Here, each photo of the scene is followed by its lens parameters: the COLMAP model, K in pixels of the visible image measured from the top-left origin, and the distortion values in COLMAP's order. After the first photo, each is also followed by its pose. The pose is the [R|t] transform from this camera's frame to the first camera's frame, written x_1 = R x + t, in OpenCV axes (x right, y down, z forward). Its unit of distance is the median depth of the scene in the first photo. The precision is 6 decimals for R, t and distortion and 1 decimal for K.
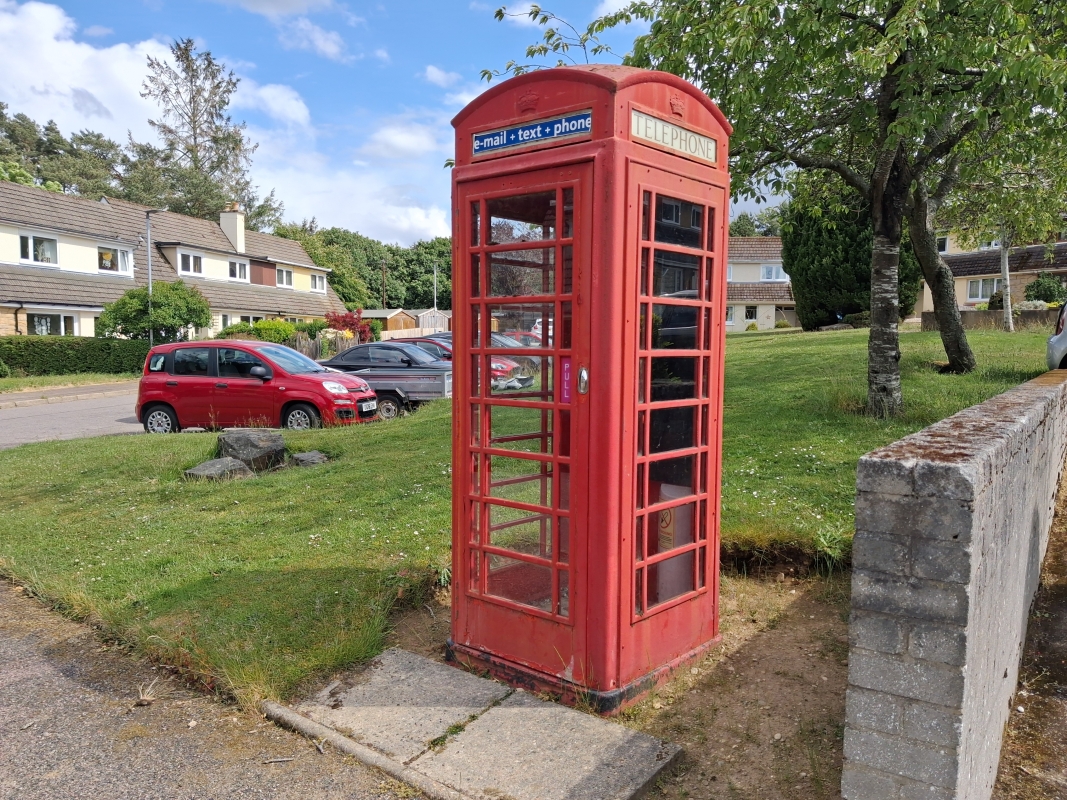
lens RADIAL K [[846.9, 0, 533.5], [0, 846.9, 400.0], [0, 0, 1]] dist [-0.005837, -0.004683]
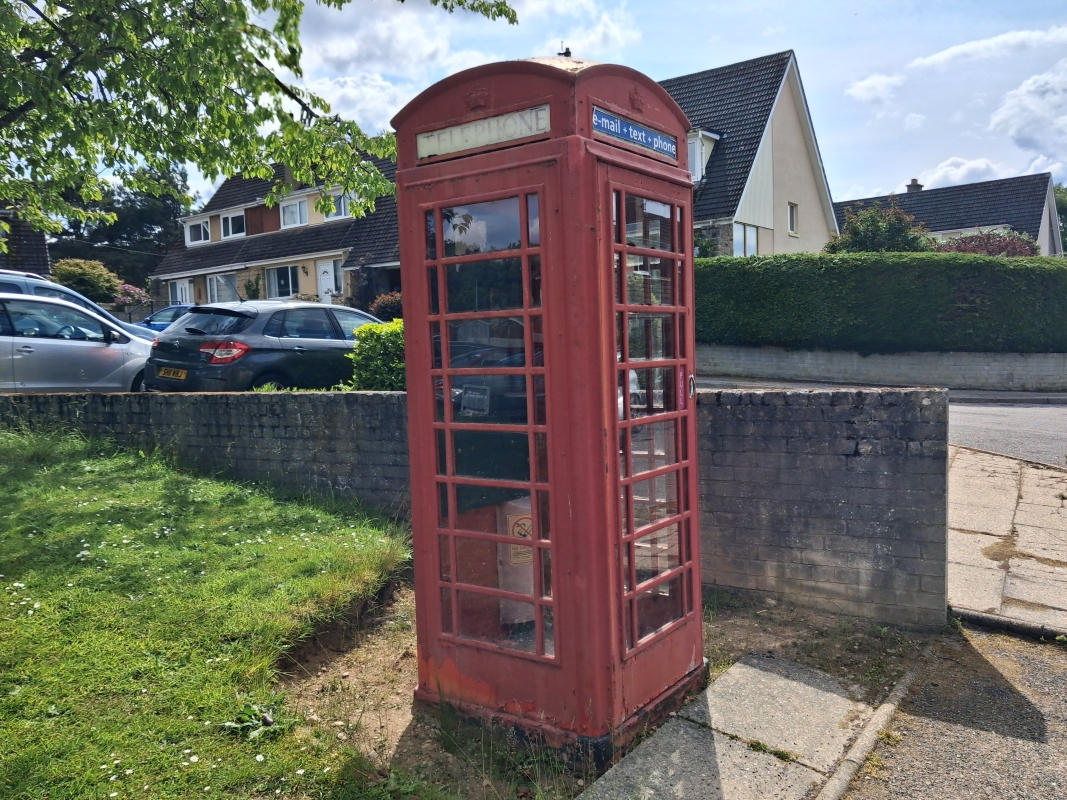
lens RADIAL K [[854.8, 0, 551.1], [0, 854.8, 401.7], [0, 0, 1]] dist [-0.011527, -0.009427]
pose [[-0.101983, -0.067608, 0.992486, -0.867348], [0.102864, 0.991623, 0.078119, -0.092107], [-0.989454, 0.110058, -0.094175, 1.094560]]
